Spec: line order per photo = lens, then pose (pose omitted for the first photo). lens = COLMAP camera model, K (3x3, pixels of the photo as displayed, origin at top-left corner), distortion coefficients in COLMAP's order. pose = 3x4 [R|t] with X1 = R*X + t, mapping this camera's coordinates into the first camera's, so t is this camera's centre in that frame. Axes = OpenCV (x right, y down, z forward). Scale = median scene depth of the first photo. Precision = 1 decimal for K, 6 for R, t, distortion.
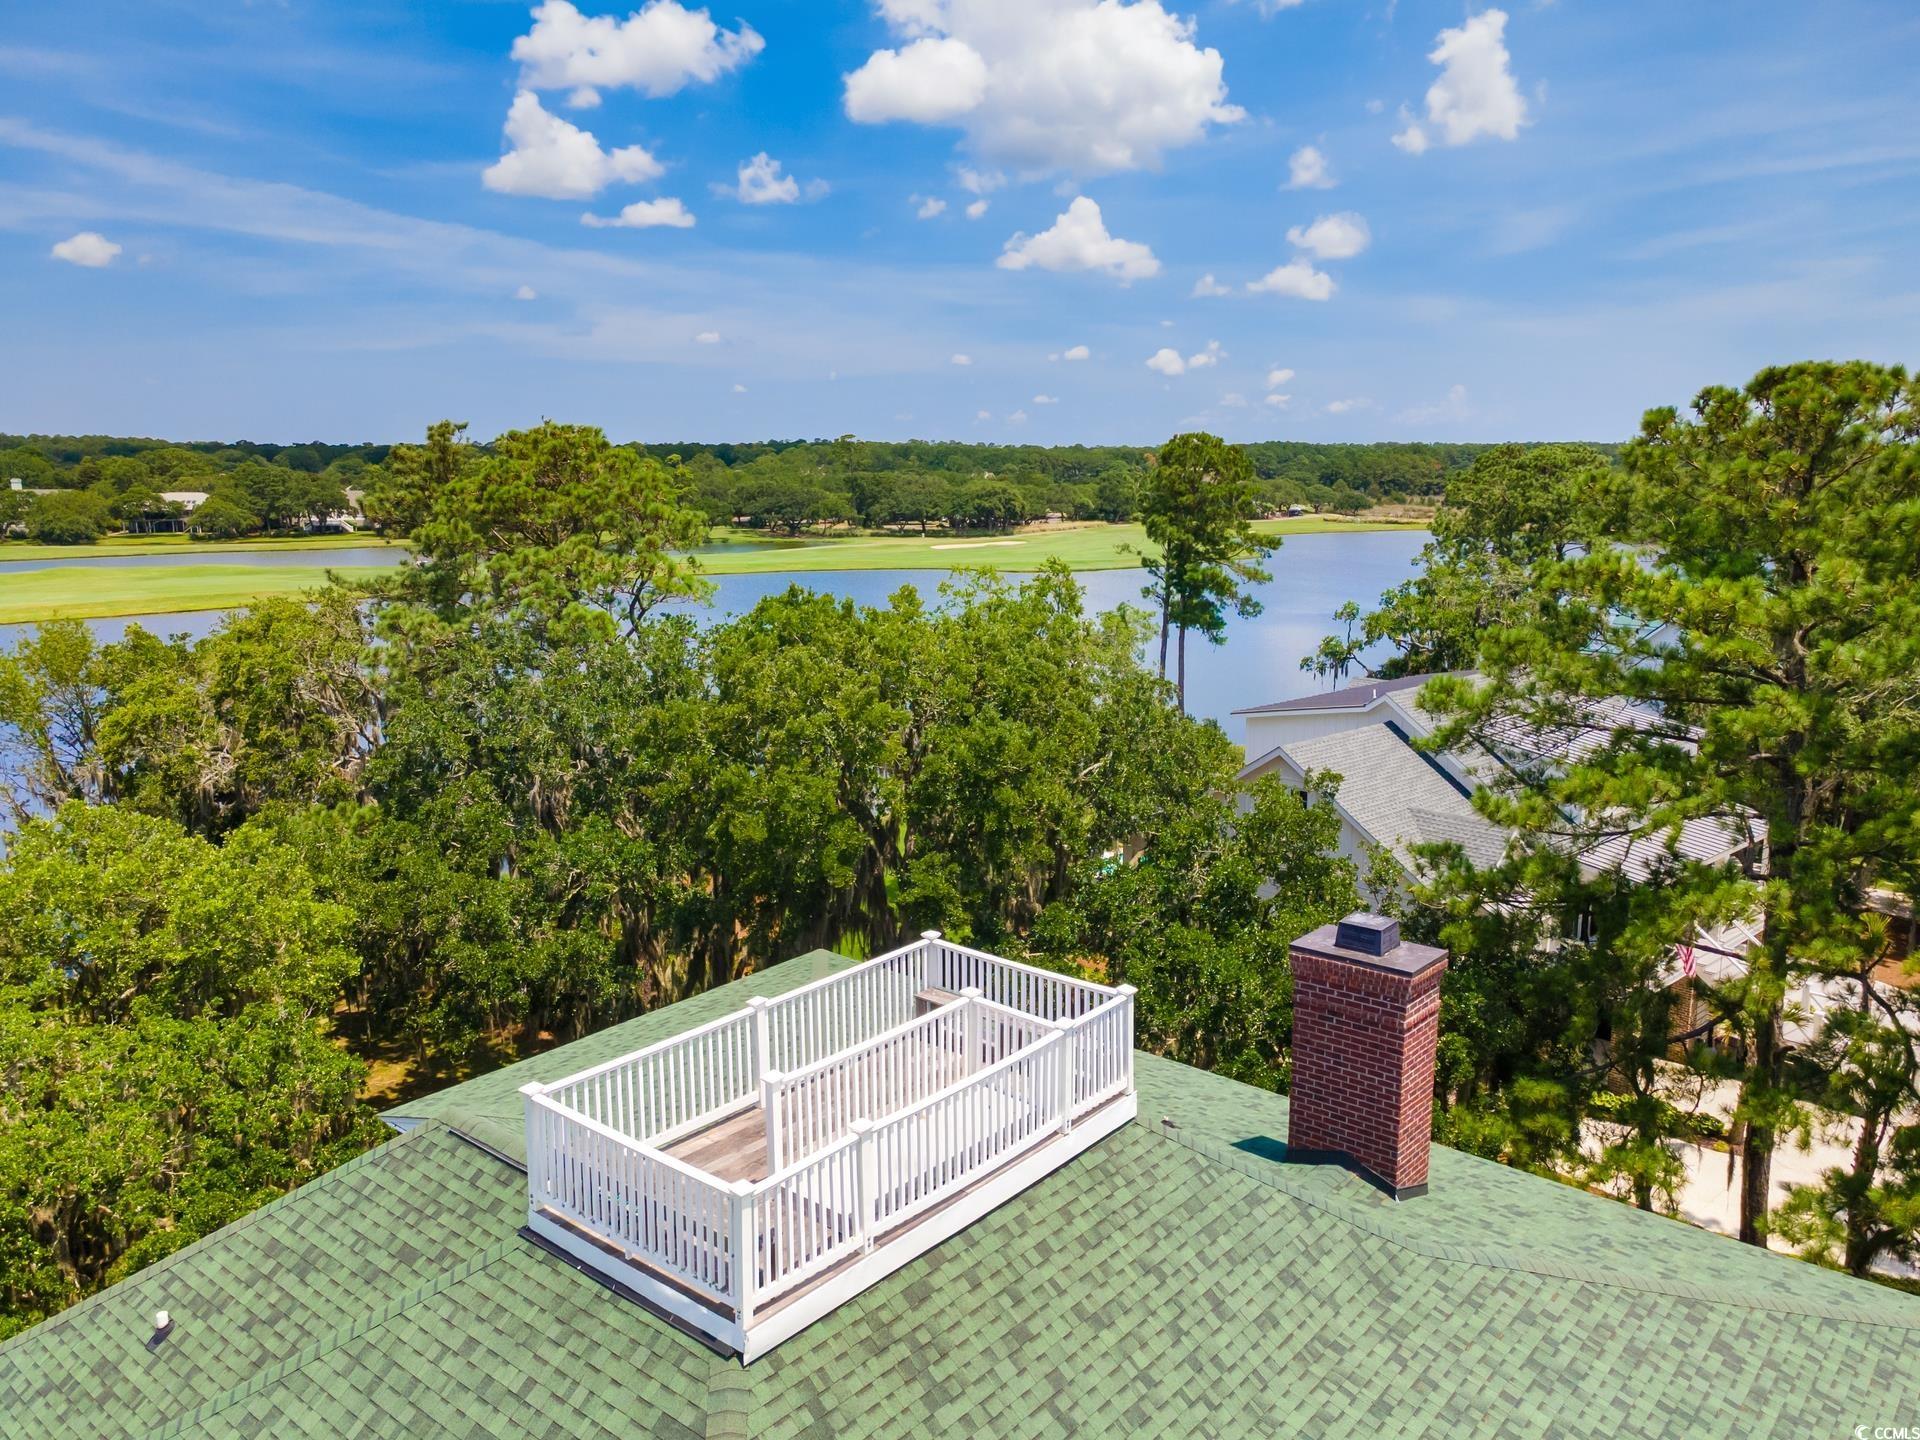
lens RADIAL K [[1401.1, 0, 960.0], [0, 1401.1, 720.0], [0, 0, 1]] dist [0.032977, -0.000882]
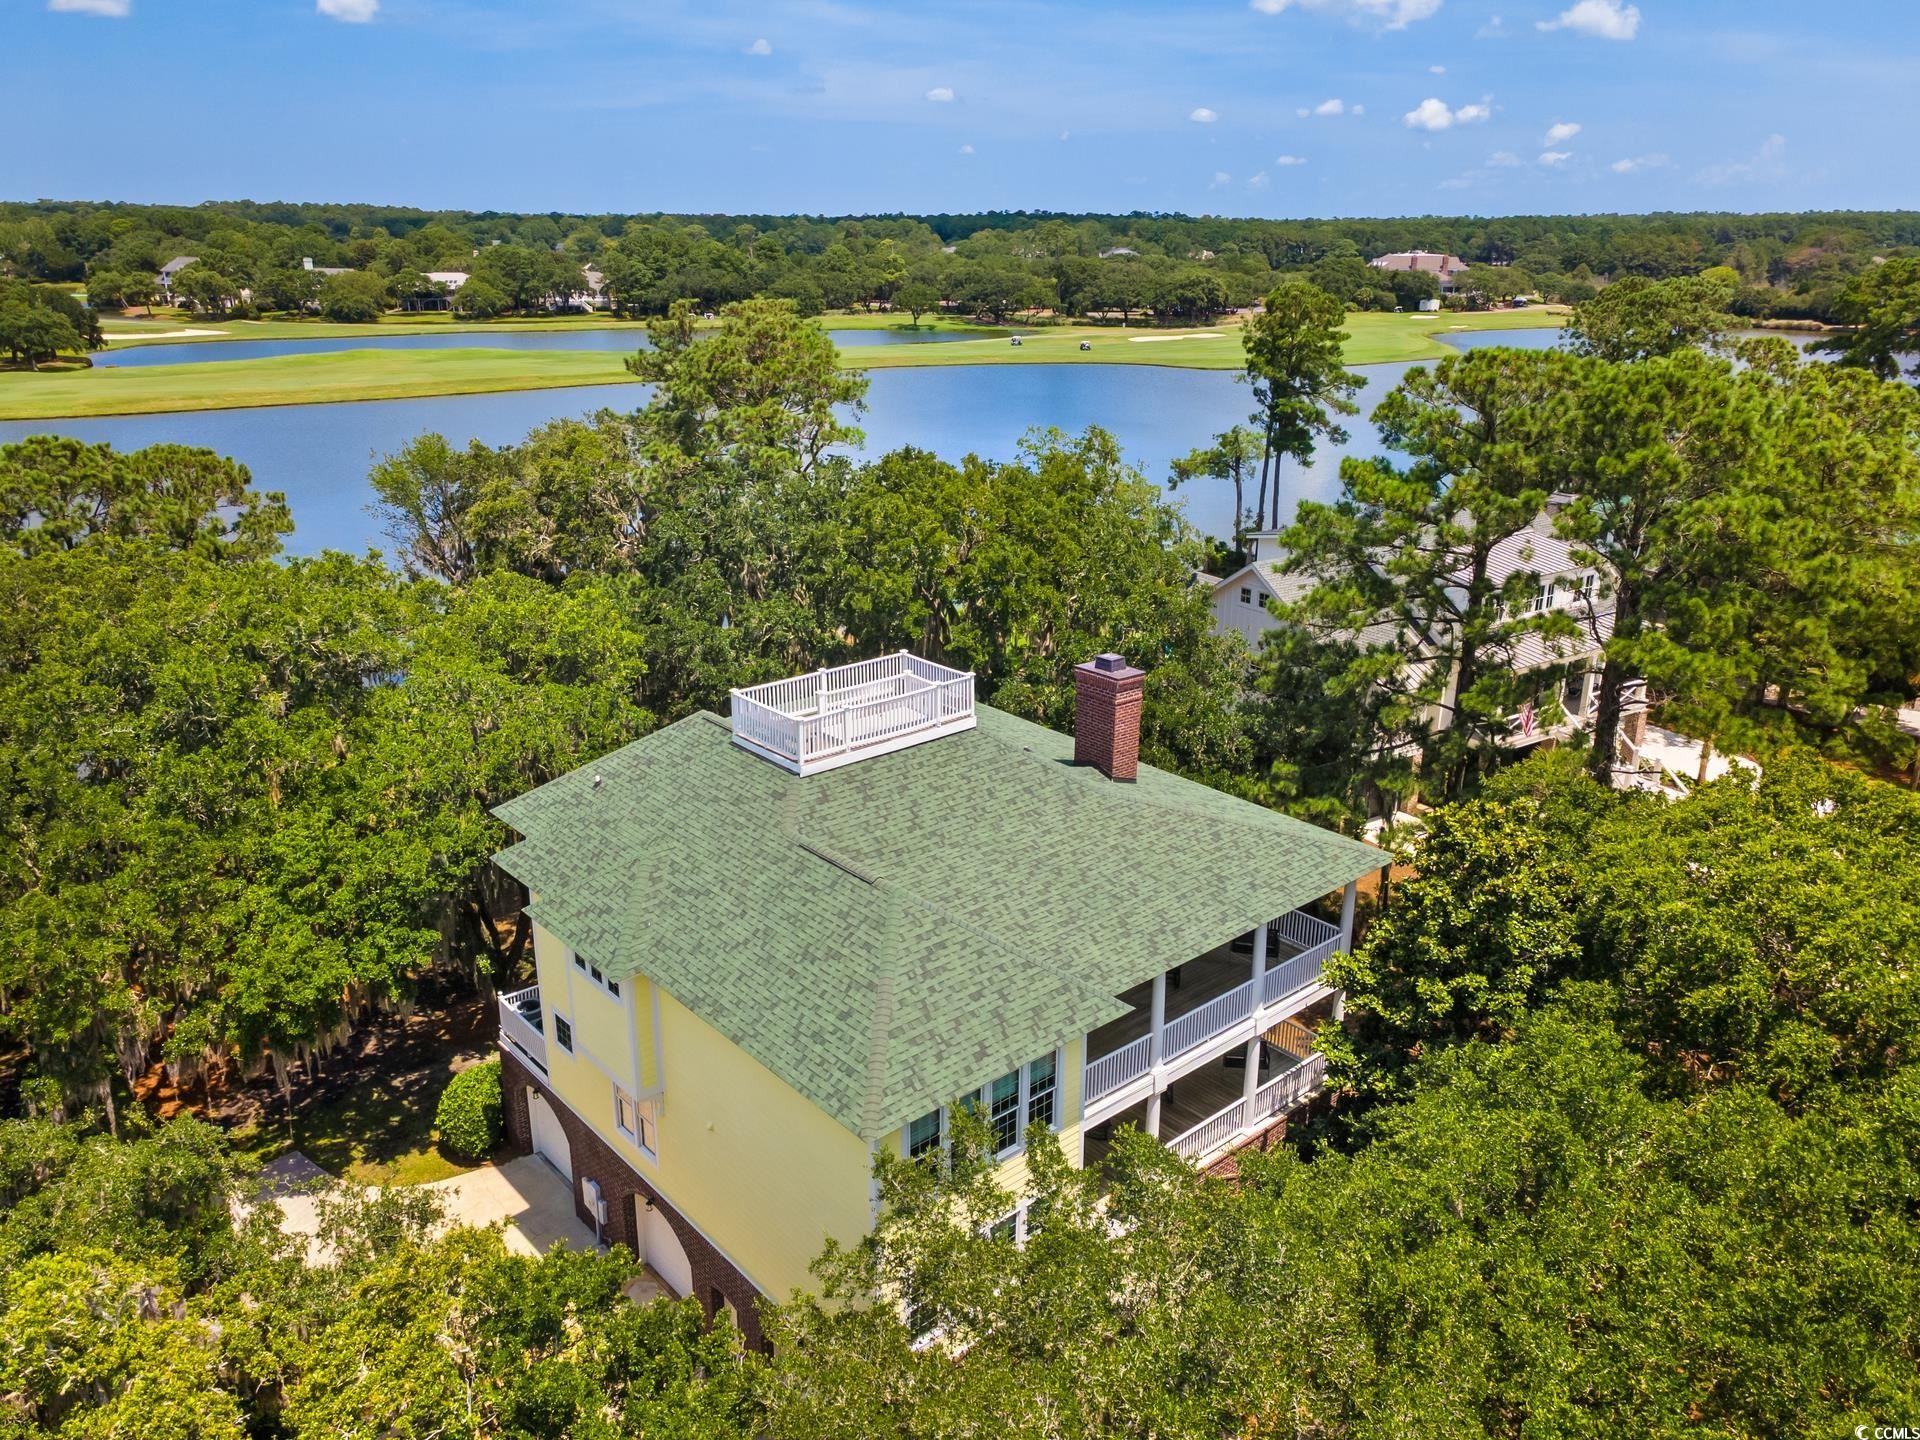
lens RADIAL K [[1388.7, 0, 1000.9], [0, 1388.7, 746.3], [0, 0, 1]] dist [0.128762, -0.327529]
pose [[0.991648, 0.057877, -0.115263, 0.148089], [-0.037142, 0.983953, 0.174519, -0.035765], [0.123514, -0.168780, 0.977884, -0.448756]]
